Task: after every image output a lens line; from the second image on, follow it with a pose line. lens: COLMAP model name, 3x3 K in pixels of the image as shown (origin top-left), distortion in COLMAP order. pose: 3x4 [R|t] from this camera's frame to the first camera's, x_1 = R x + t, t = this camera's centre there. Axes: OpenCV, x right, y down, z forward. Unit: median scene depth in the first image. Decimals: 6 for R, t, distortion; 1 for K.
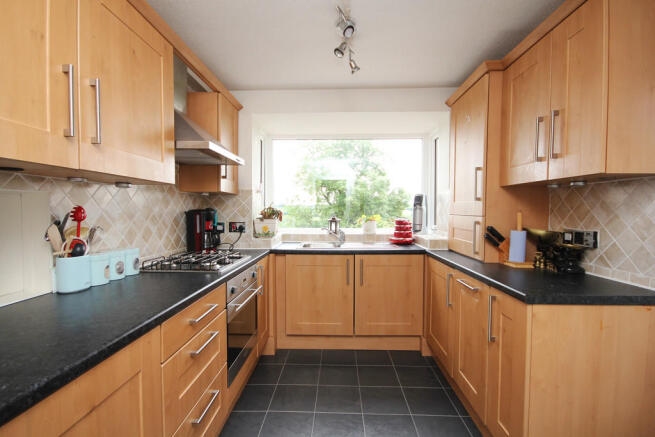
lens RADIAL K [[301.3, 0, 326.8], [0, 301.3, 222.2], [0, 0, 1]] dist [-0.000039, 0.000135]
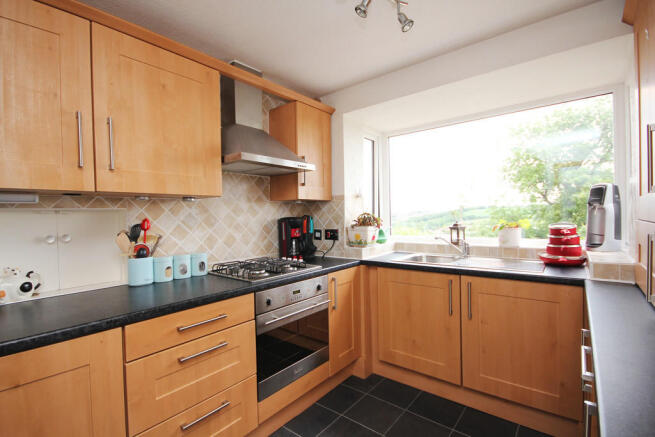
lens RADIAL K [[301.3, 0, 326.8], [0, 301.3, 222.2], [0, 0, 1]] dist [-0.000039, 0.000135]
pose [[0.796454, -0.005586, -0.604673, 0.275875], [-0.001420, 0.999937, -0.011107, -0.012289], [0.604697, 0.009705, 0.796397, 0.221692]]
